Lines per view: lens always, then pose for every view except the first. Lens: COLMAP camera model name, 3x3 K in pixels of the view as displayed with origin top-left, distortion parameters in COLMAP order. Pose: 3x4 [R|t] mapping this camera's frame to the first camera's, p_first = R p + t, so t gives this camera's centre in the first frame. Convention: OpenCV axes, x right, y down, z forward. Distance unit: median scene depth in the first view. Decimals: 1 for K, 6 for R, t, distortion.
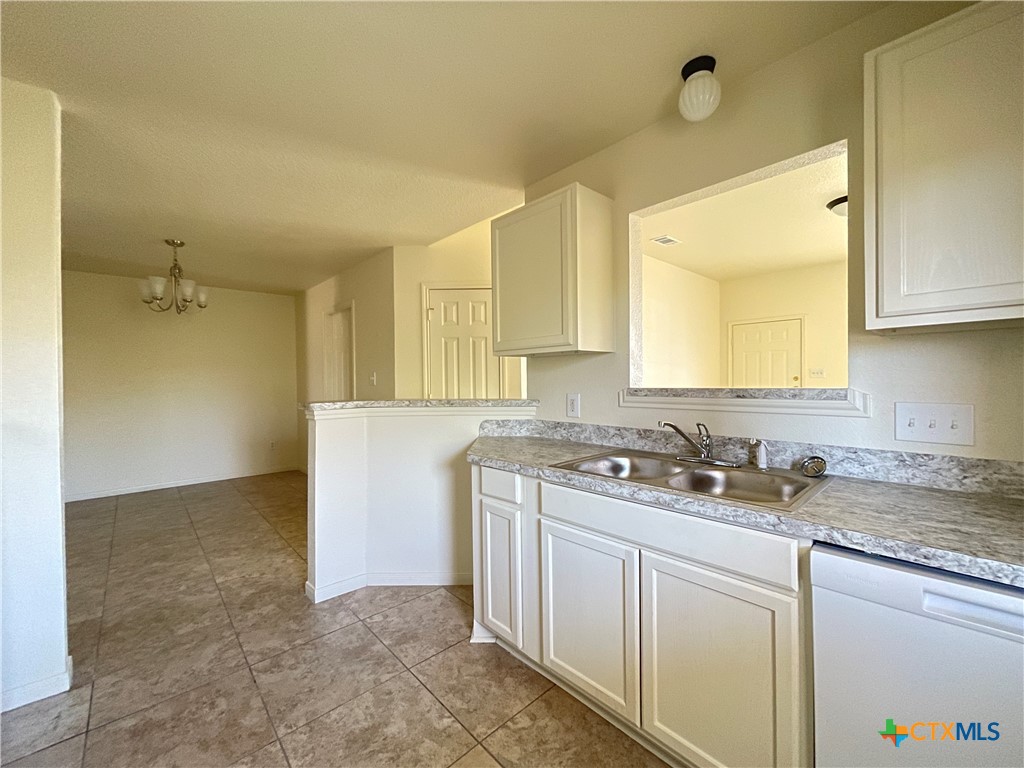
lens RADIAL K [[408.0, 0, 510.7], [0, 408.0, 381.5], [0, 0, 1]] dist [0.000063, -0.000027]
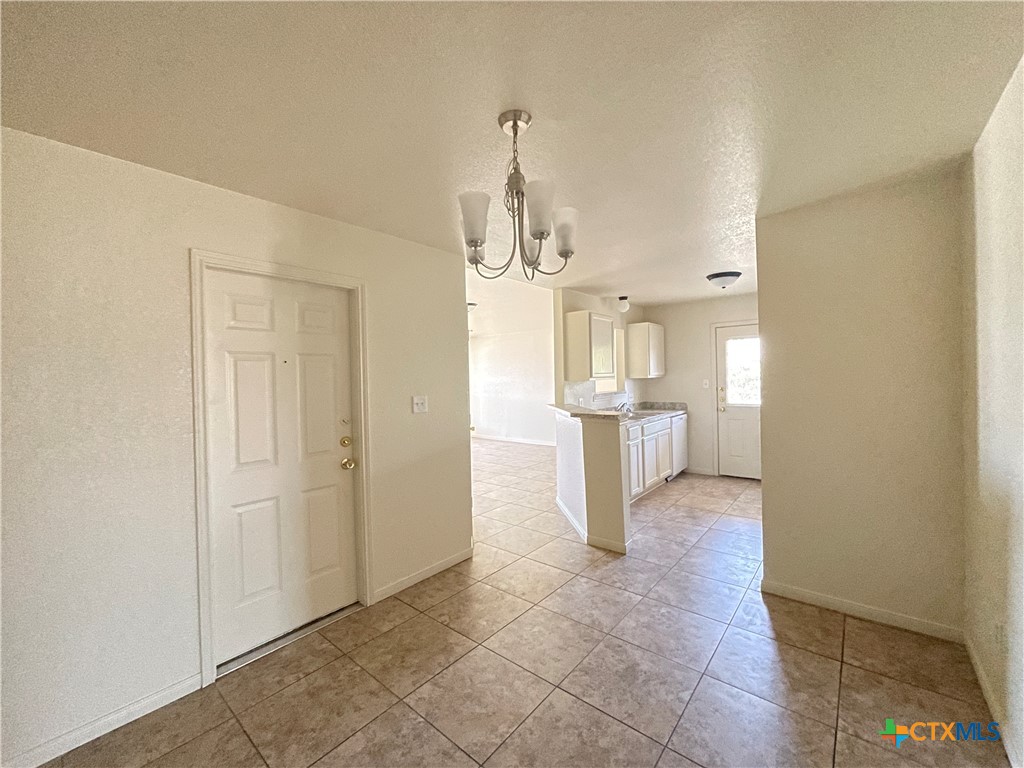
lens RADIAL K [[414.8, 0, 511.7], [0, 414.8, 380.2], [0, 0, 1]] dist [-0.000064, -0.000268]
pose [[-0.123266, 0.016206, 0.992241, -2.208918], [0.042814, 0.999023, -0.010997, -0.060568], [-0.991450, 0.041126, -0.123840, 1.845489]]
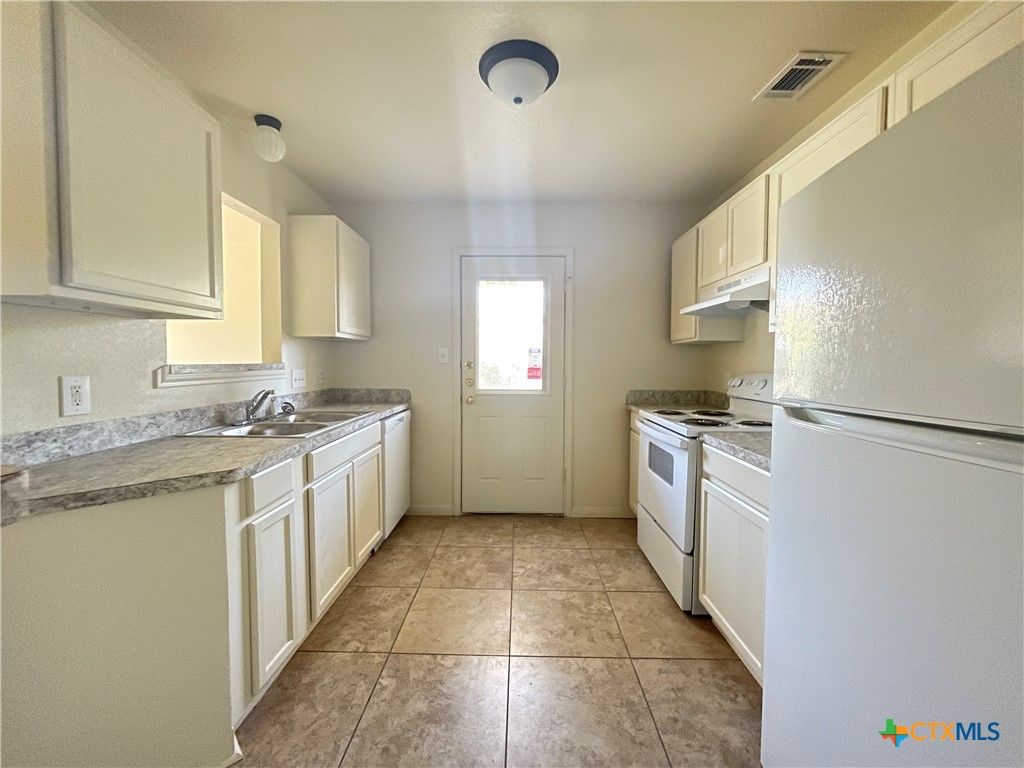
lens RADIAL K [[414.8, 0, 511.7], [0, 414.8, 380.2], [0, 0, 1]] dist [-0.000064, -0.000268]
pose [[-0.720150, -0.012241, 0.693711, -0.837480], [0.021450, 0.998974, 0.039894, 0.029063], [-0.693487, 0.043610, -0.719148, 1.137096]]
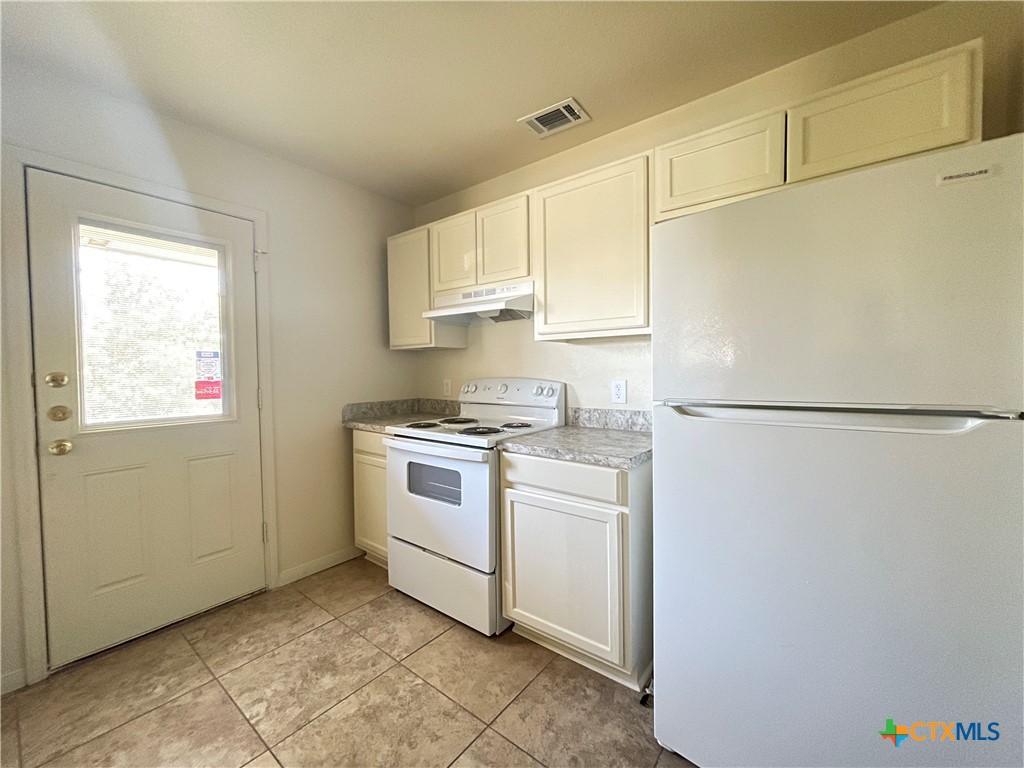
lens RADIAL K [[414.8, 0, 511.7], [0, 414.8, 380.2], [0, 0, 1]] dist [-0.000064, -0.000268]
pose [[-0.987885, 0.036746, -0.150775, -0.380979], [0.030349, 0.998548, 0.044511, 0.021141], [0.152192, 0.039396, -0.987566, 1.059517]]
